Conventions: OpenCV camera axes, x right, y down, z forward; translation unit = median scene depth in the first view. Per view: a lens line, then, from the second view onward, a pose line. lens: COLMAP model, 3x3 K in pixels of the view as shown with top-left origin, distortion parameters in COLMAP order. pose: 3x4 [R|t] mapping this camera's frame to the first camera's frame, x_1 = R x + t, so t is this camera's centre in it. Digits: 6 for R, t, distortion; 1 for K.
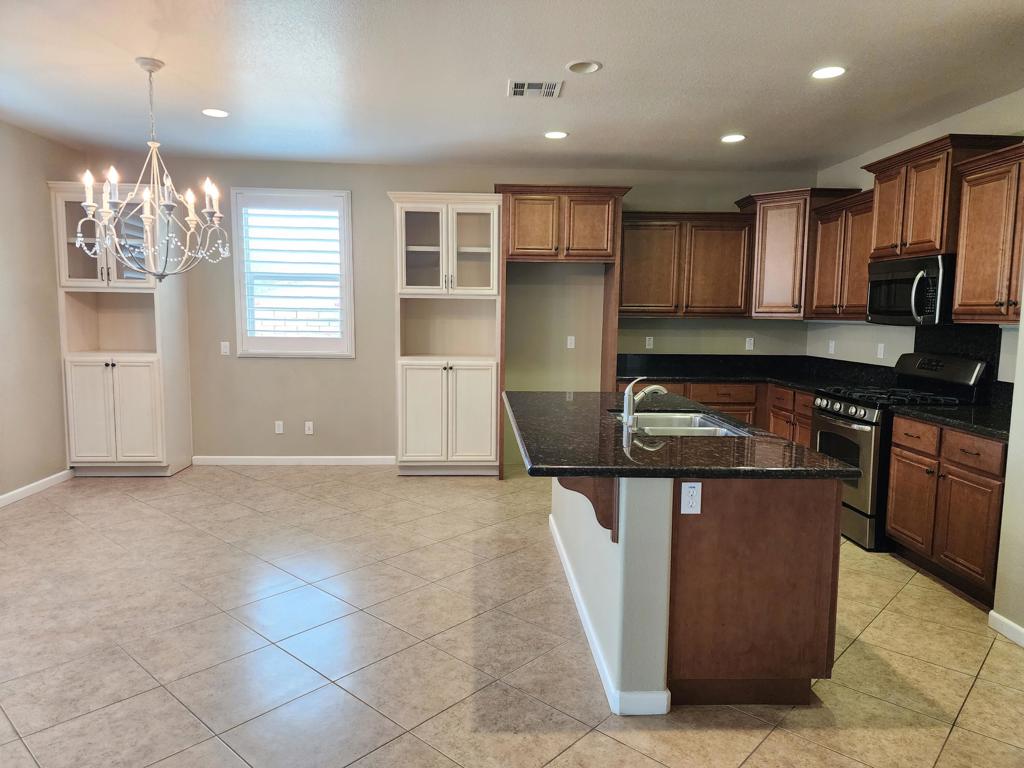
lens RADIAL K [[689.0, 0, 508.6], [0, 689.0, 386.4], [0, 0, 1]] dist [0.072224, -0.055407]
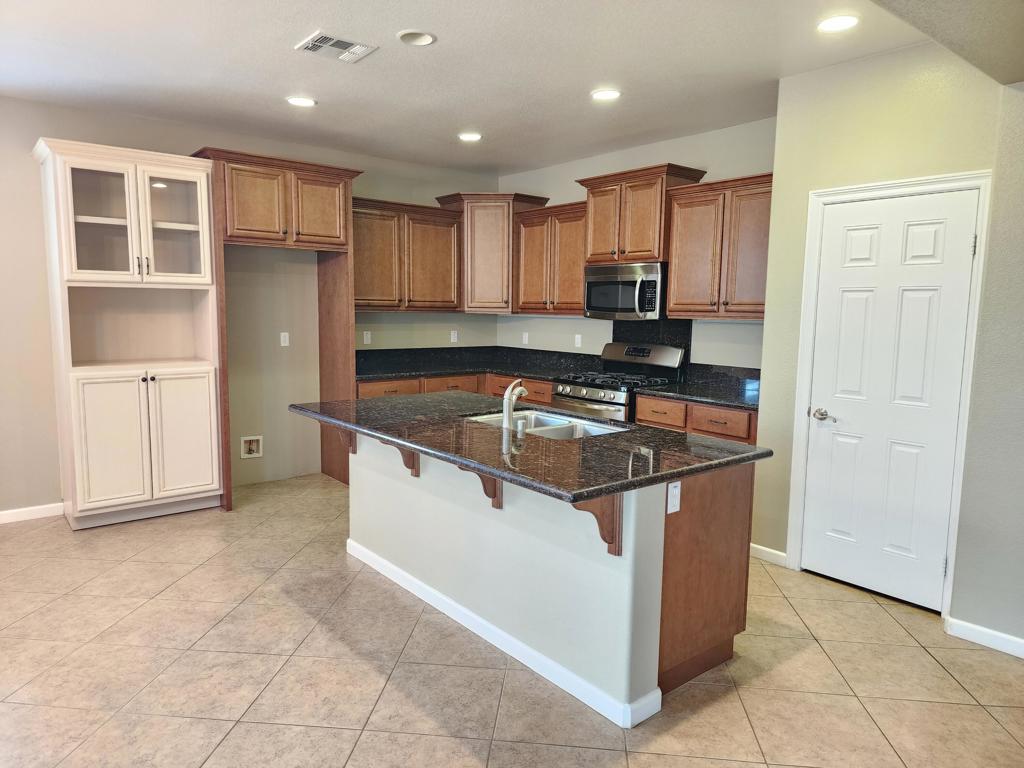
lens RADIAL K [[689.0, 0, 518.1], [0, 689.0, 387.5], [0, 0, 1]] dist [0.072224, -0.055407]
pose [[0.801942, -0.072264, 0.593015, -0.232522], [0.059640, 0.997382, 0.040887, -0.025814], [-0.594417, 0.002578, 0.804153, 0.135269]]
